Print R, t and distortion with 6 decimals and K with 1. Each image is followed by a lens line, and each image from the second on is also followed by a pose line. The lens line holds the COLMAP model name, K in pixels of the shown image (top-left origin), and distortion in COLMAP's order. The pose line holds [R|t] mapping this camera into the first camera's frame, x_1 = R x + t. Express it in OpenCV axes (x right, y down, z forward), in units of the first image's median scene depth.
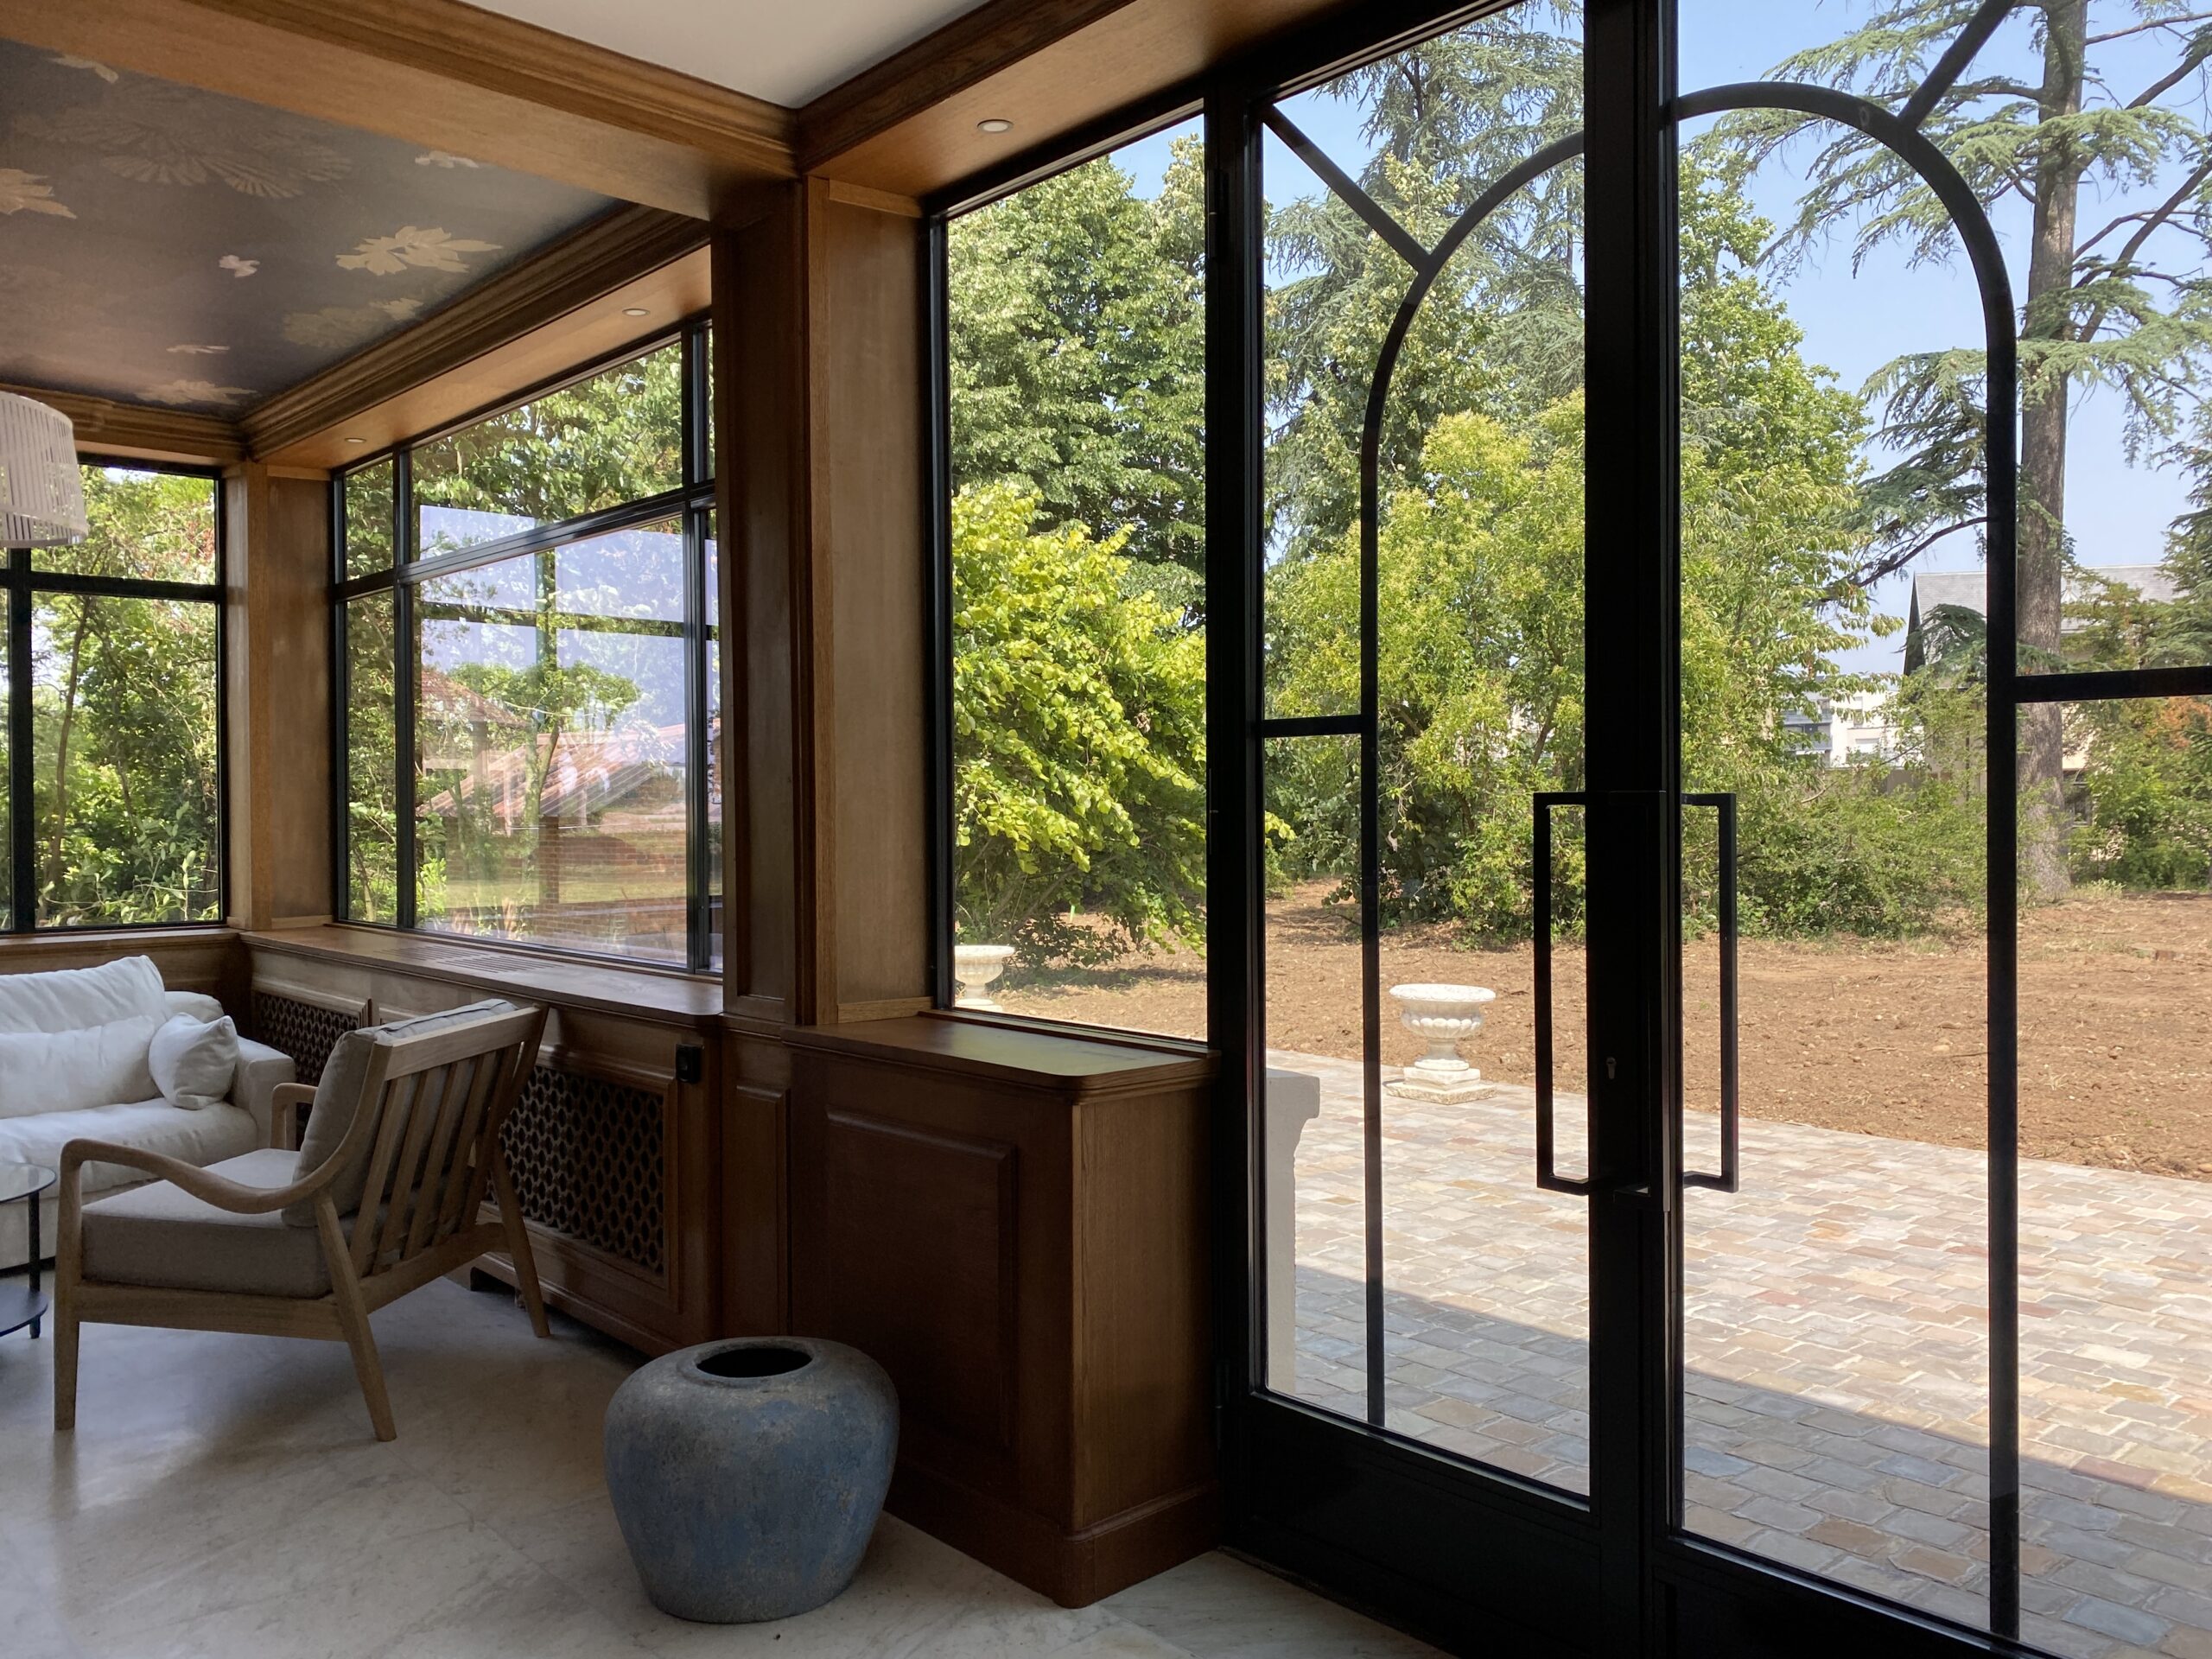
lens RADIAL K [[1689.2, 0, 1156.1], [0, 1689.2, 819.3], [0, 0, 1]] dist [0.006764, 0.002966]
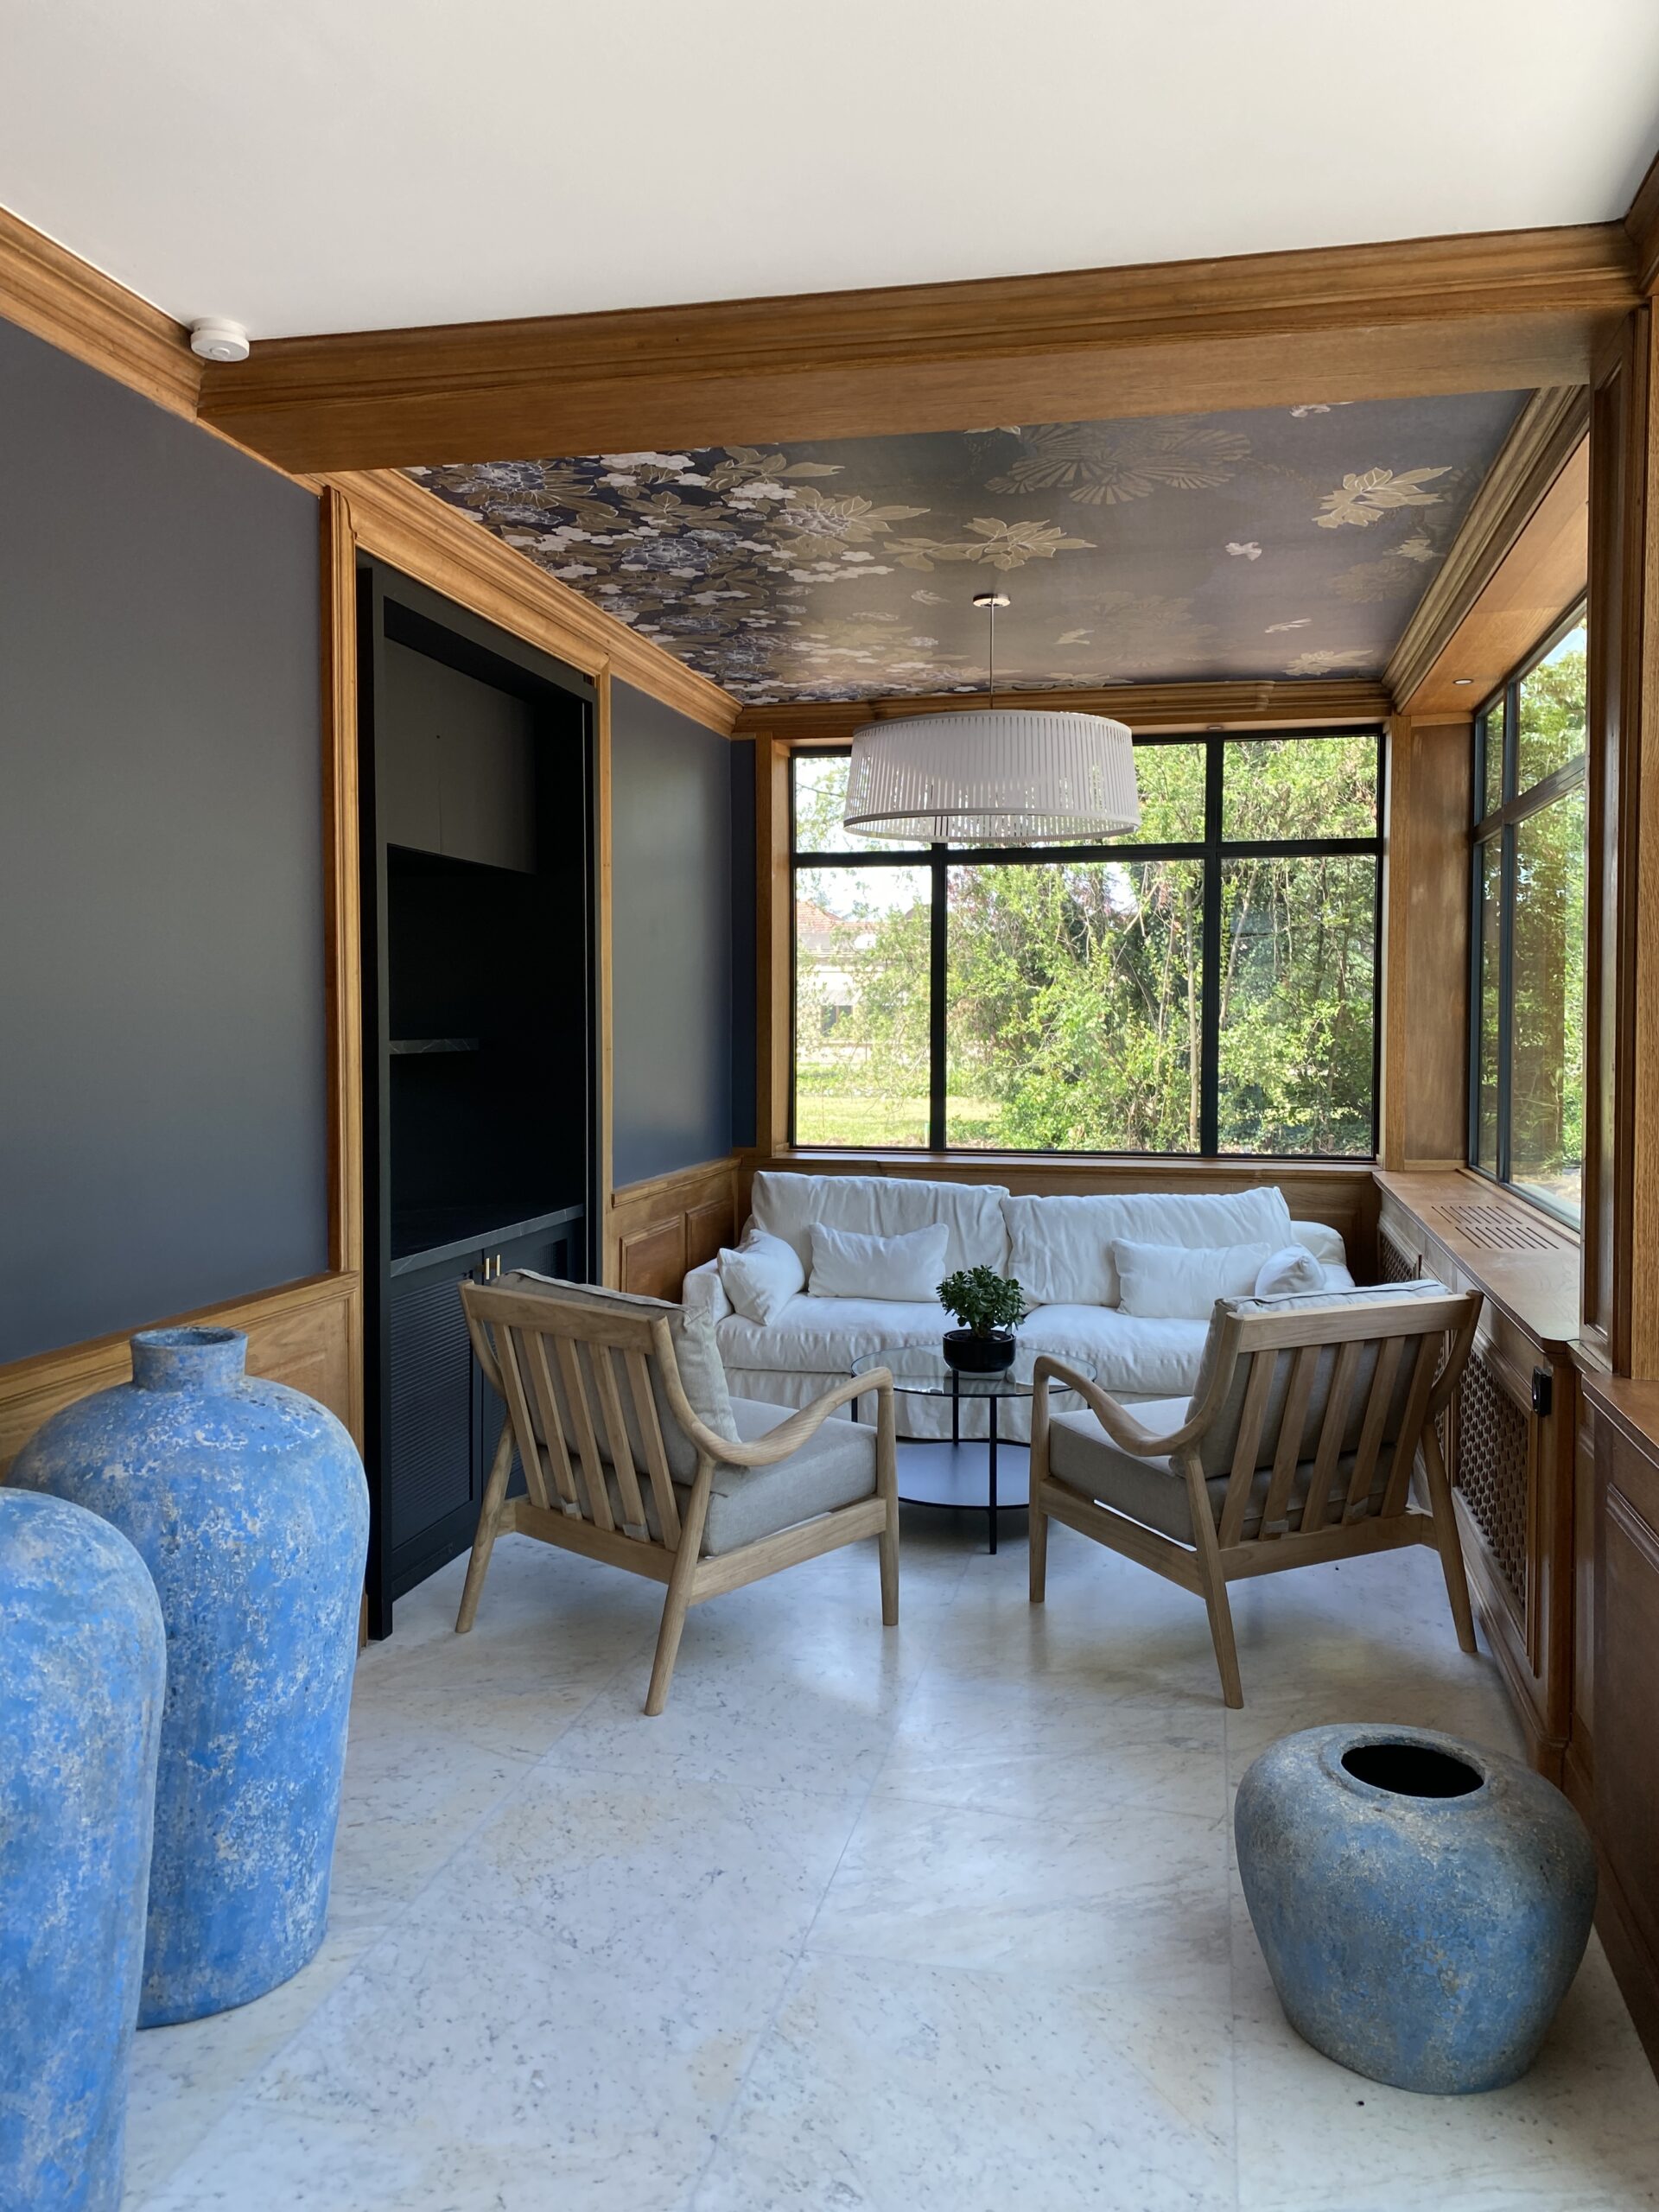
lens RADIAL K [[1696.6, 0, 833.7], [0, 1696.6, 1078.8], [0, 0, 1]] dist [0.031354, -0.038632]
pose [[0.559428, 0.035855, -0.828103, 0.247624], [-0.010227, 0.999287, 0.036357, -0.044138], [0.828816, -0.011870, 0.559396, 0.240513]]
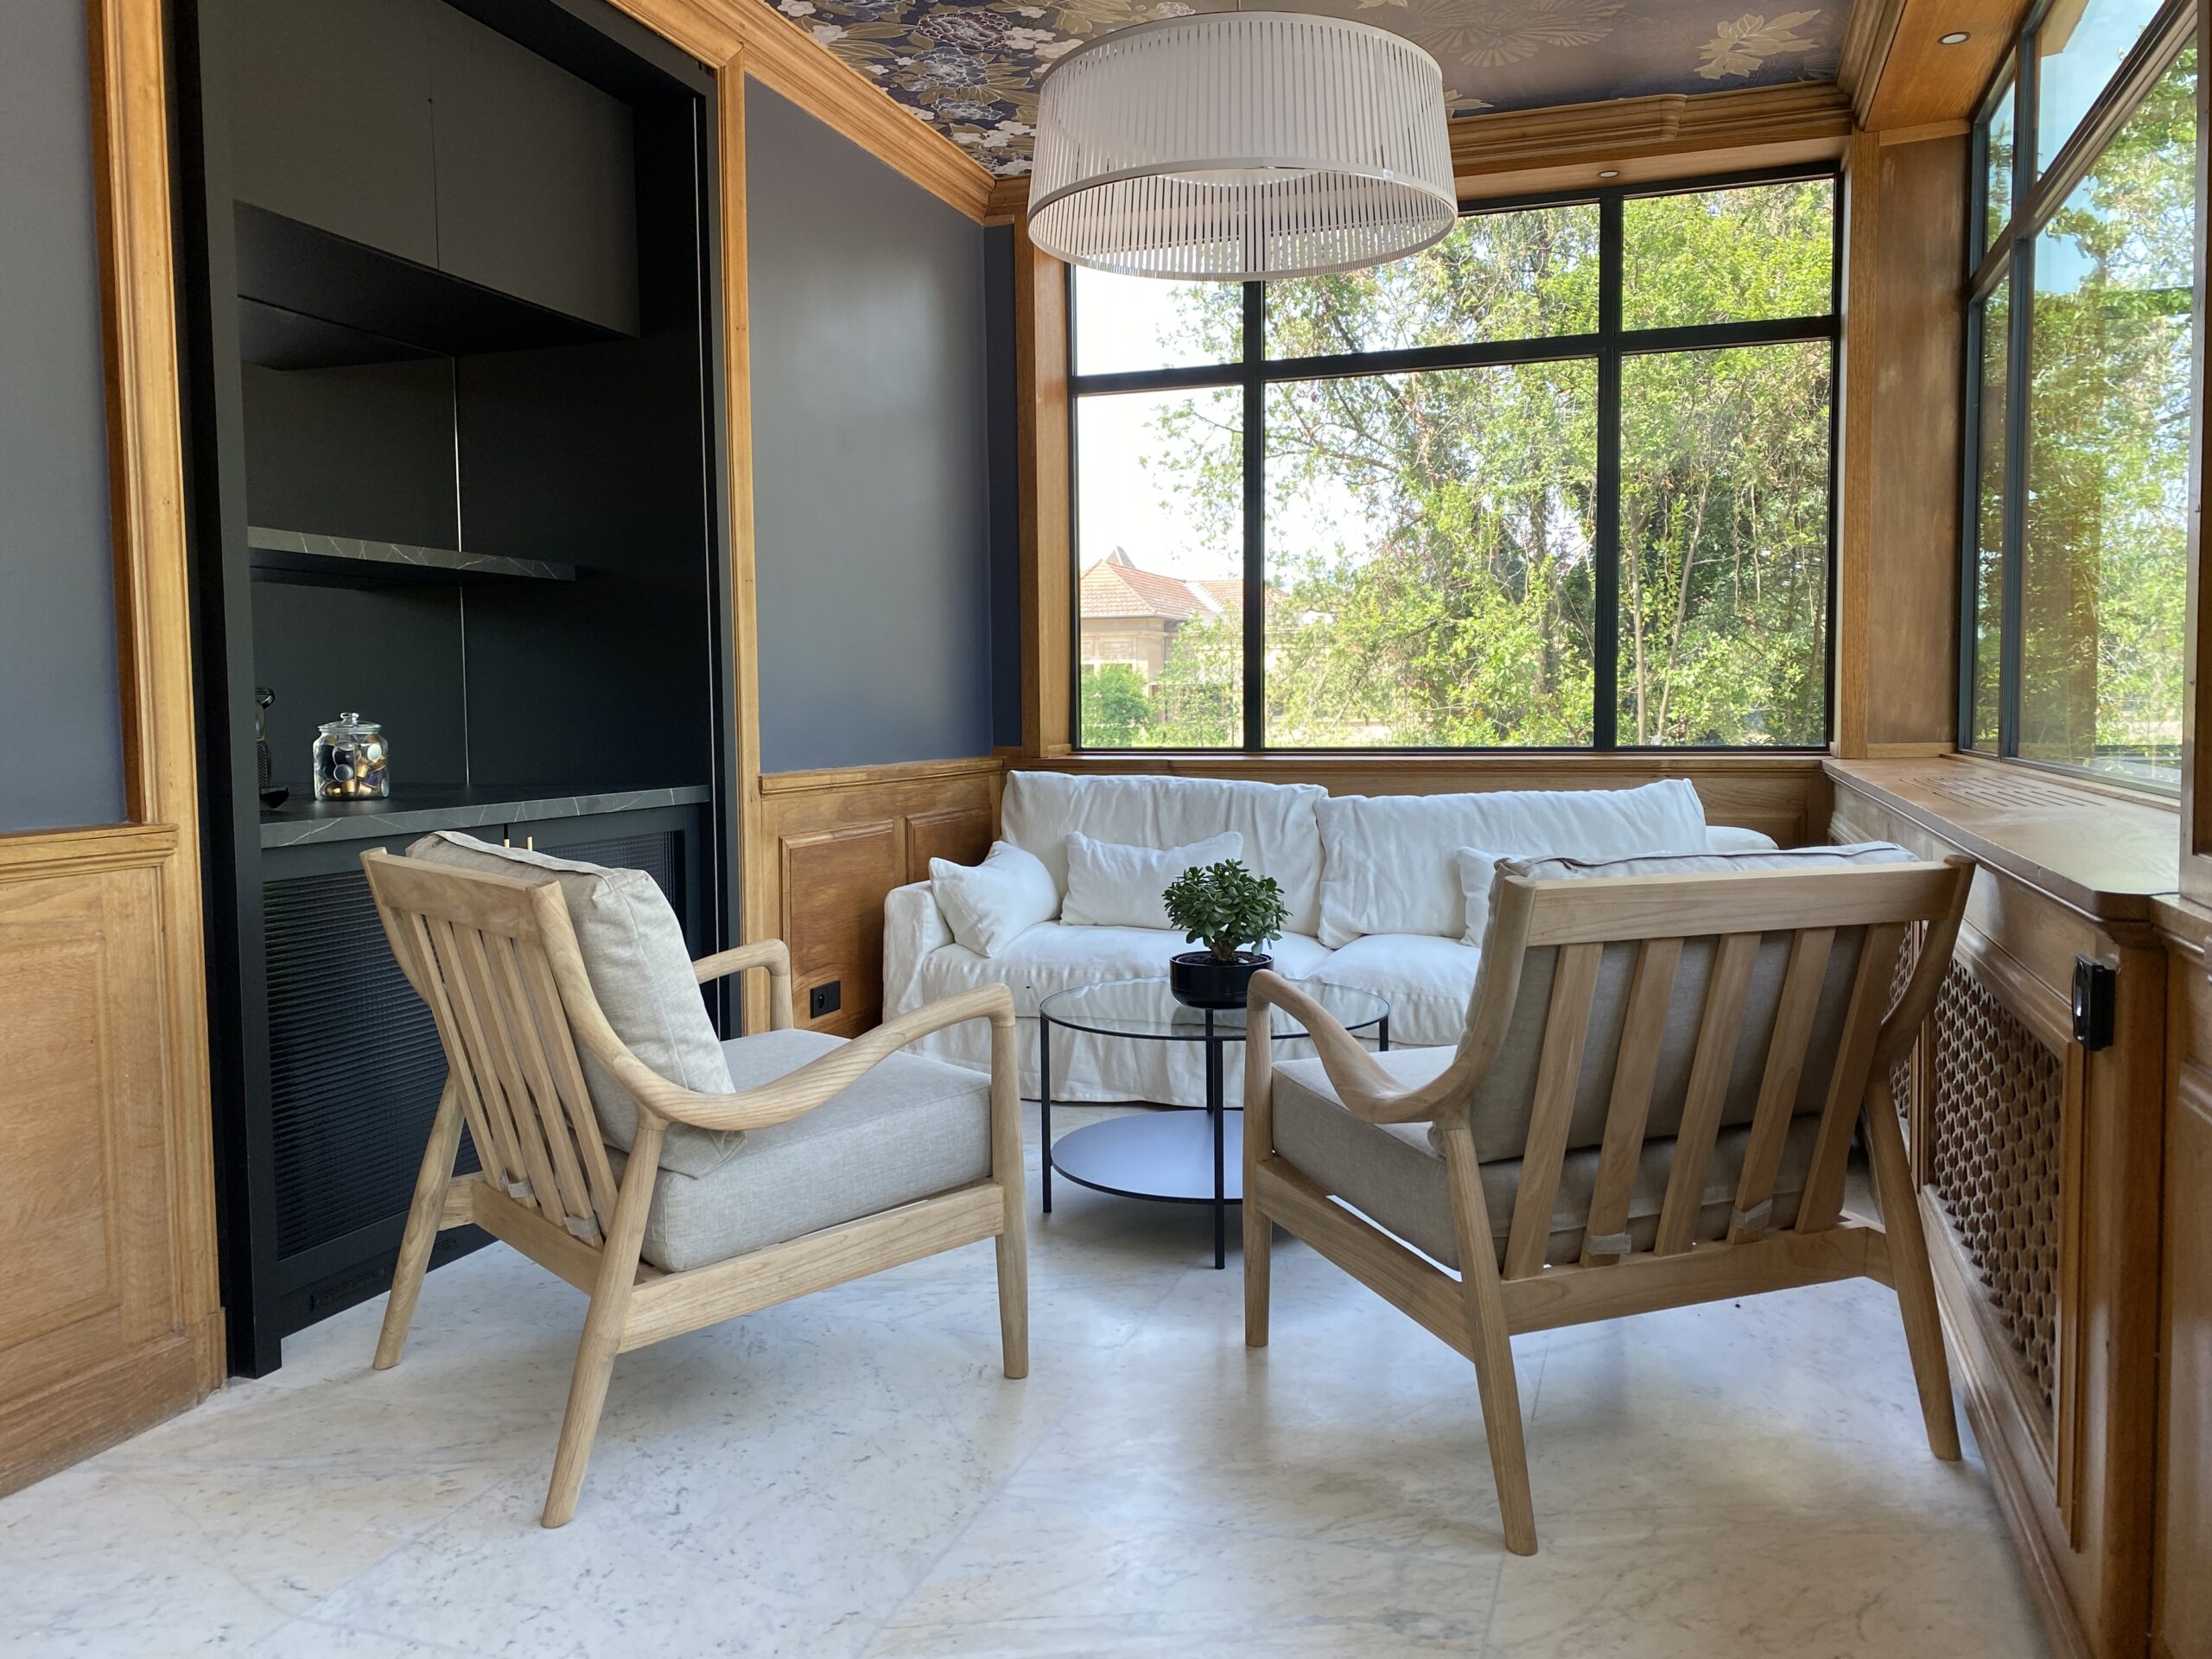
lens RADIAL K [[1692.6, 0, 1106.7], [0, 1692.6, 811.6], [0, 0, 1]] dist [0.023053, -0.013971]
pose [[0.464725, 0.055495, -0.883714, -0.011458], [0.000503, 0.998017, 0.062938, 0.073233], [0.885455, -0.029694, 0.463776, 0.617055]]
